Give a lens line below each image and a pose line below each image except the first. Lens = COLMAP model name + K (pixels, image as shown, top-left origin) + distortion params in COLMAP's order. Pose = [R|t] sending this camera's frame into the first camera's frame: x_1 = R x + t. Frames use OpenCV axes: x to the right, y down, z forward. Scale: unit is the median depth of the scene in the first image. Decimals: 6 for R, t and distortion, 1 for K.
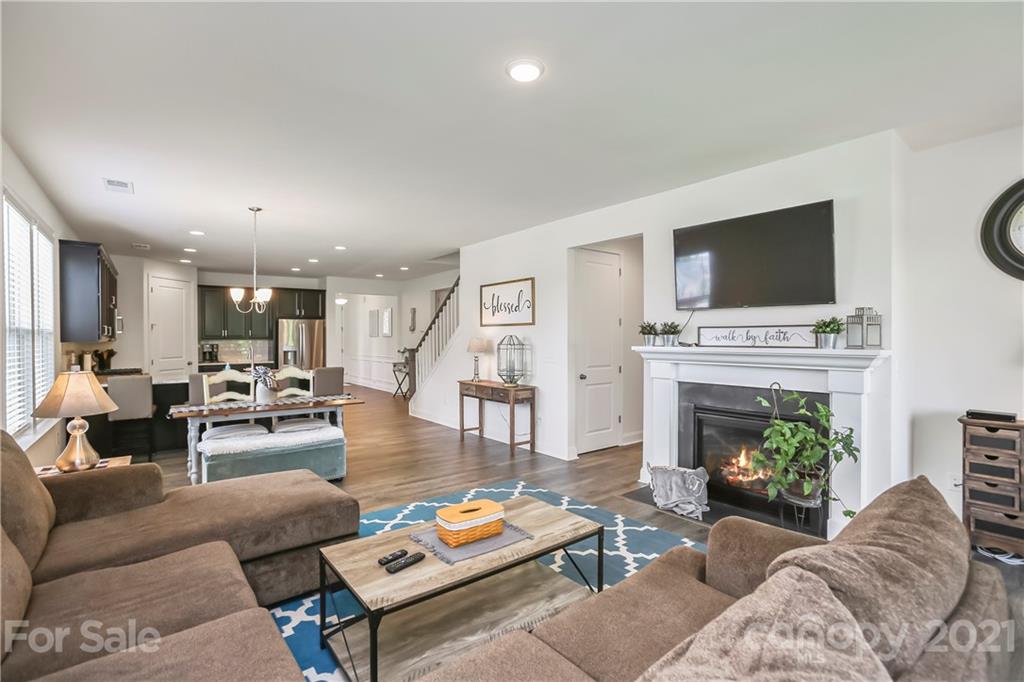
lens RADIAL K [[472.9, 0, 509.3], [0, 472.9, 338.6], [0, 0, 1]] dist [-0.038771, 0.011687]
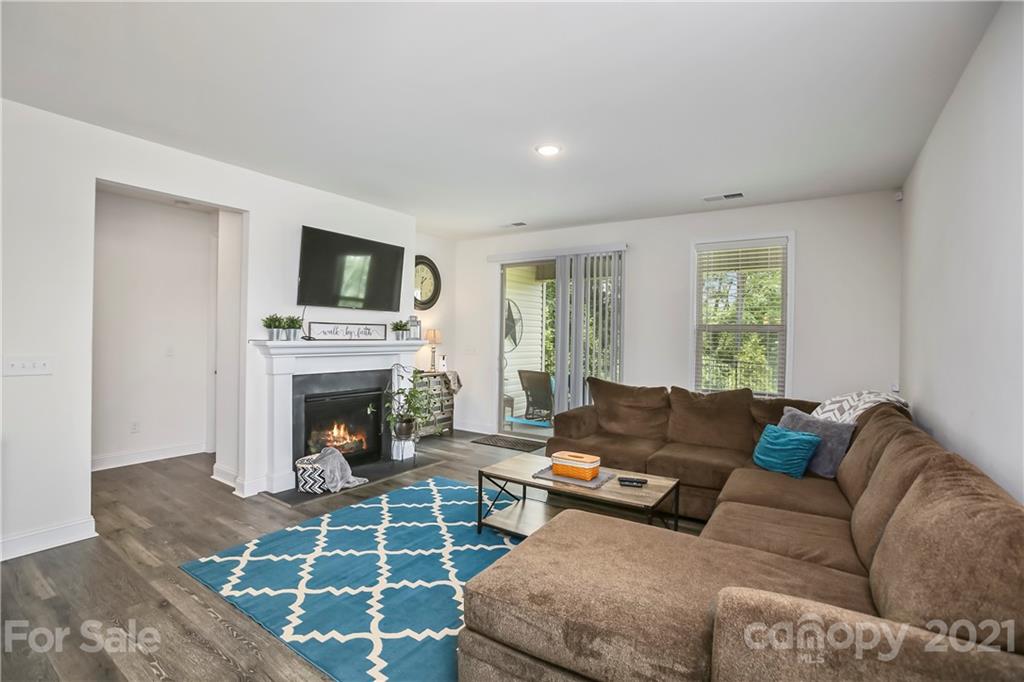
lens RADIAL K [[472.9, 0, 506.5], [0, 472.9, 342.9], [0, 0, 1]] dist [-0.038771, 0.011687]
pose [[-0.298546, -0.023779, 0.954099, -0.763660], [-0.019395, 0.999634, 0.018845, -0.005921], [-0.954198, -0.012878, -0.298898, 0.899770]]
